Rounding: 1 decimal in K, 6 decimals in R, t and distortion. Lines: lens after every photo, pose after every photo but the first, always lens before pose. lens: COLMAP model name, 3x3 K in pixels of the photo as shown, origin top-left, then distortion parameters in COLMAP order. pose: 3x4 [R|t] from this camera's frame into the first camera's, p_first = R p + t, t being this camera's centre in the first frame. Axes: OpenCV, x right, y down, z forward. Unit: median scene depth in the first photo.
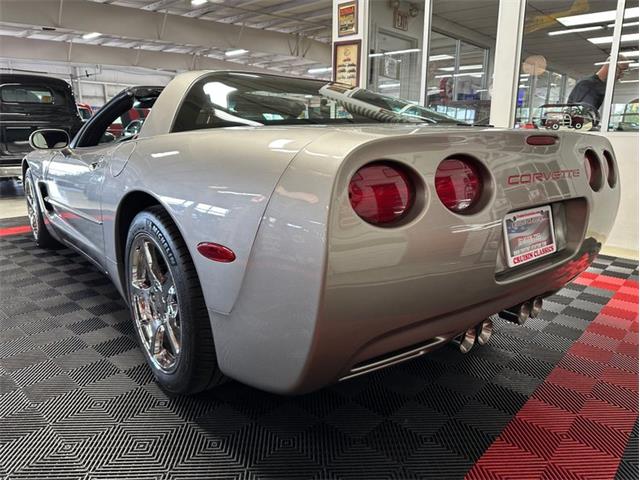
lens RADIAL K [[459.6, 0, 320.6], [0, 459.6, 236.3], [0, 0, 1]] dist [0.020958, -0.024387]
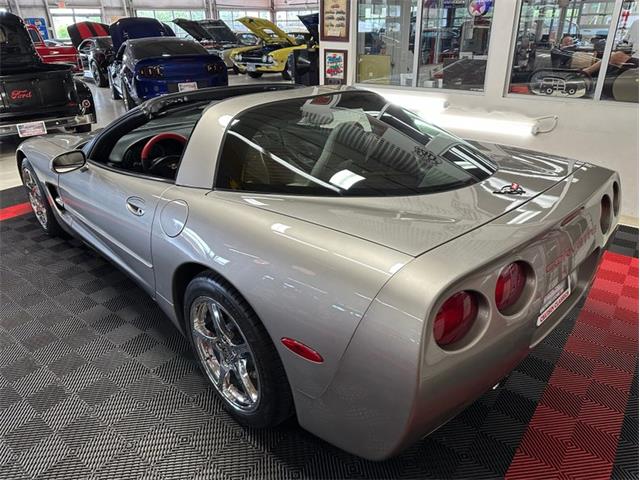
lens RADIAL K [[459.6, 0, 317.1], [0, 459.6, 239.4], [0, 0, 1]] dist [0.020958, -0.024387]
pose [[0.997150, -0.050912, 0.055673, -0.057760], [0.038199, 0.977094, 0.209353, -0.116271], [-0.065057, -0.206630, 0.976254, -0.020956]]
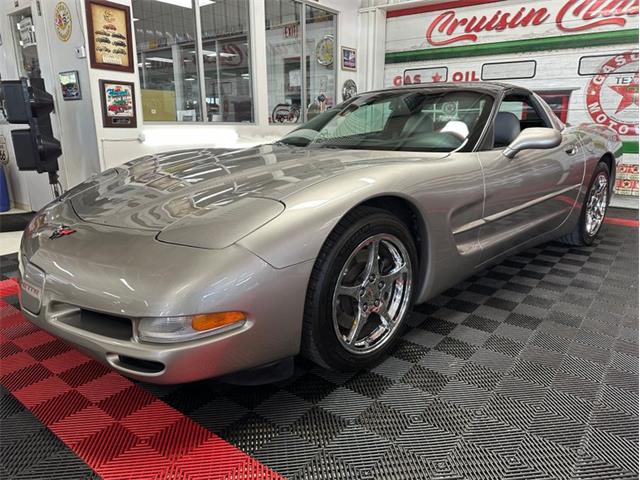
lens RADIAL K [[459.6, 0, 322.5], [0, 459.6, 237.1], [0, 0, 1]] dist [0.020958, -0.024387]
pose [[-0.060967, -0.261541, 0.963265, -0.781949], [0.209887, 0.940124, 0.268542, -0.194556], [-0.975823, 0.218549, -0.002423, 0.750003]]
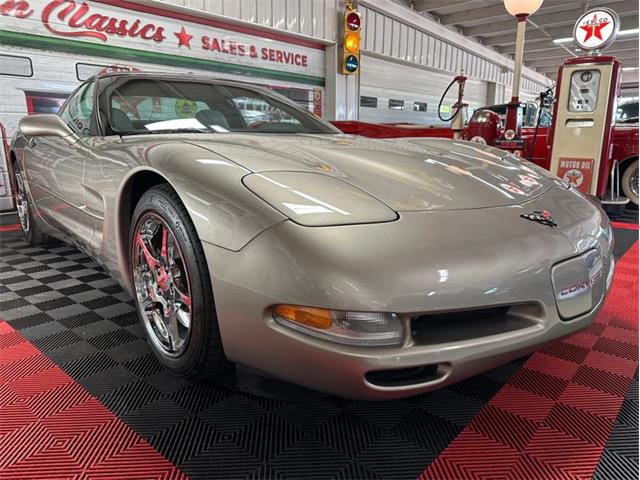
lens RADIAL K [[459.6, 0, 323.3], [0, 459.6, 237.7], [0, 0, 1]] dist [0.020958, -0.024387]
pose [[-0.999915, -0.009794, -0.008589, -0.271875], [-0.012468, 0.910546, 0.413220, -0.253815], [0.003773, 0.413292, -0.910591, 1.221993]]
